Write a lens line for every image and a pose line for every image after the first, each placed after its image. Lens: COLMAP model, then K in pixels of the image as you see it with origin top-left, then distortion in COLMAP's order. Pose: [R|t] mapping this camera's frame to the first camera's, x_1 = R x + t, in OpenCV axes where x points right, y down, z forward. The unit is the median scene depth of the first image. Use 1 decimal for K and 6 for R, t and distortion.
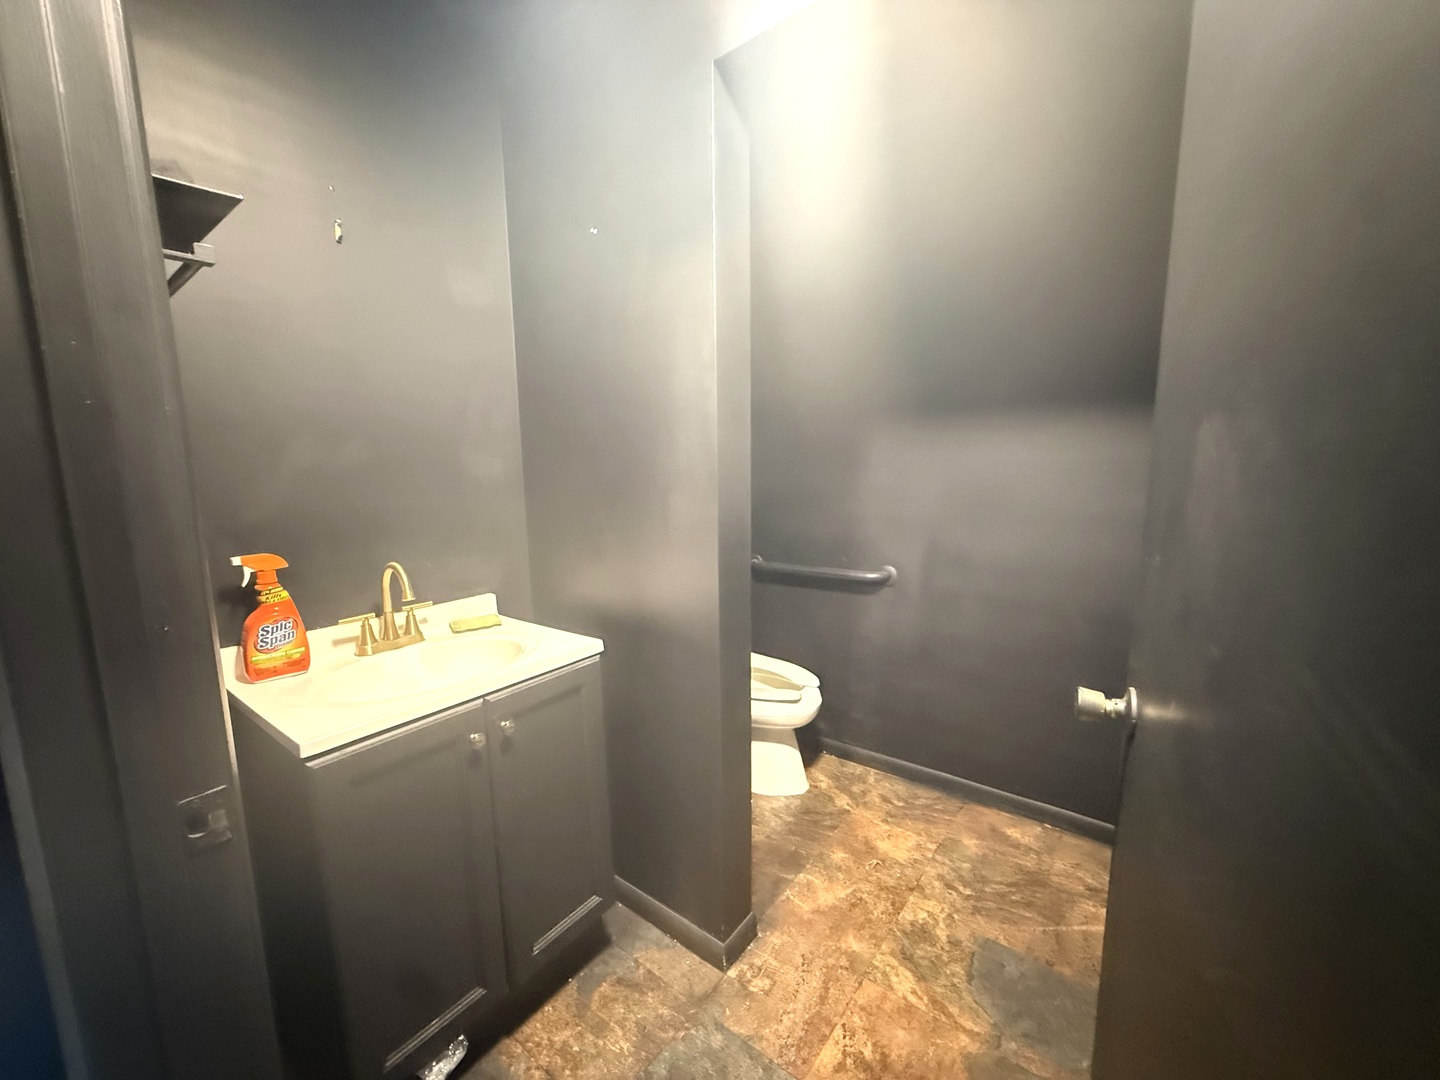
lens RADIAL K [[574.5, 0, 720.8], [0, 574.5, 543.1], [0, 0, 1]] dist [0.001752, 0.000084]
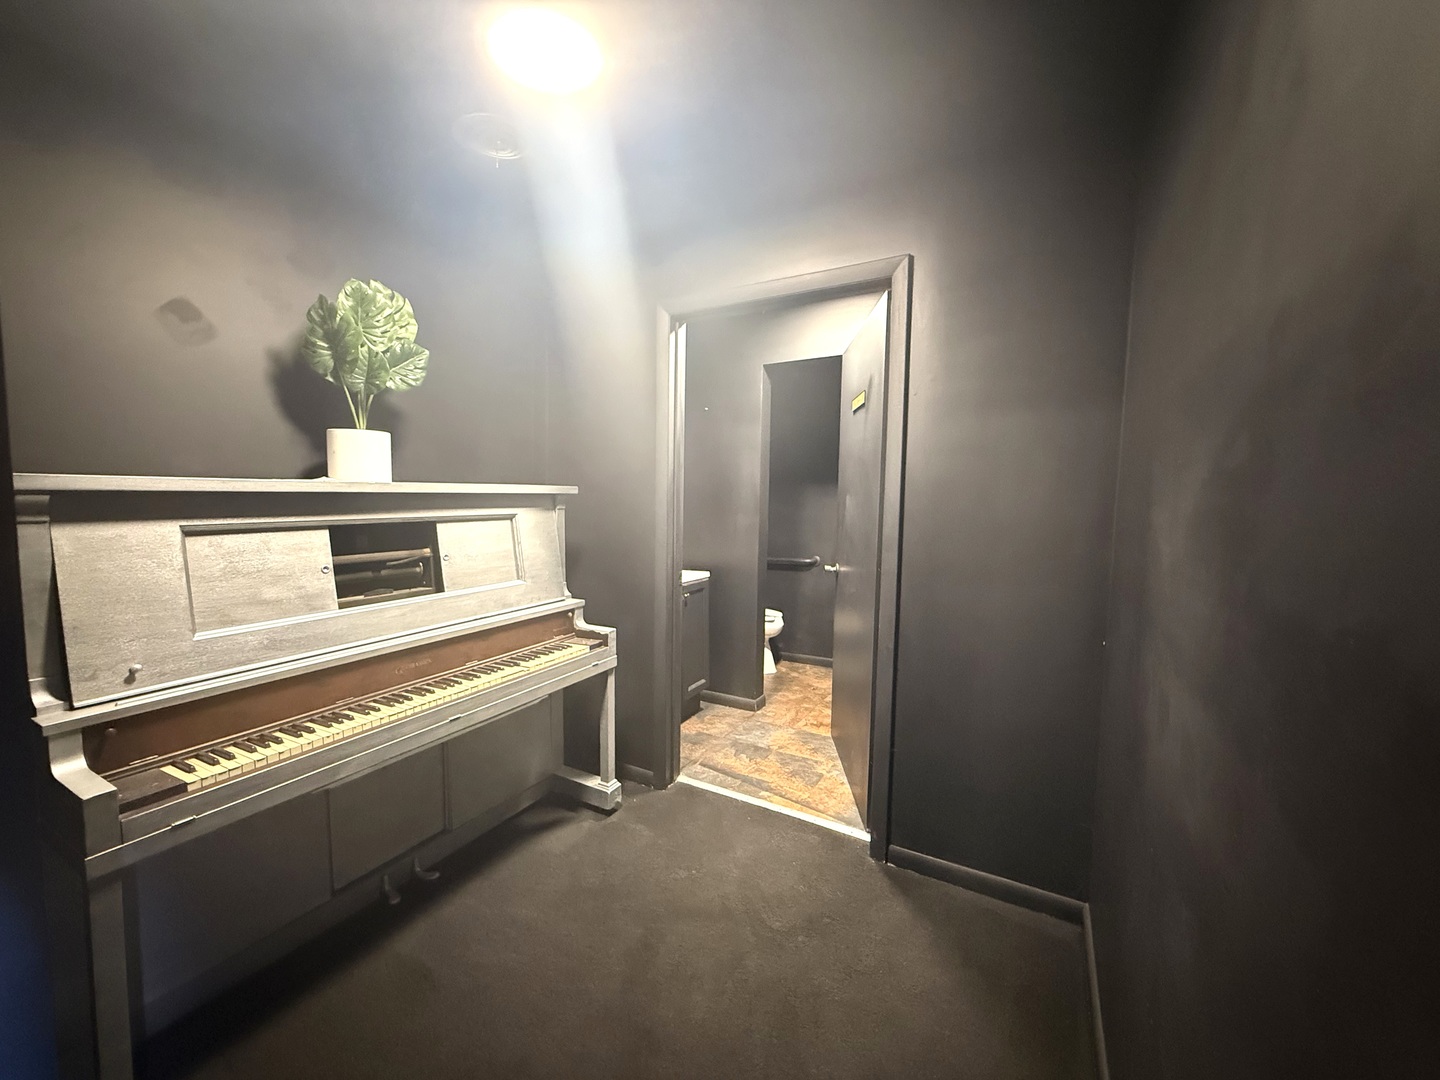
lens RADIAL K [[574.5, 0, 717.0], [0, 574.5, 539.5], [0, 0, 1]] dist [0.001752, 0.000084]
pose [[0.989584, 0.017222, 0.142923, -0.389663], [-0.006803, 0.997304, -0.073069, 0.154118], [-0.143796, 0.071336, 0.987033, -1.074865]]
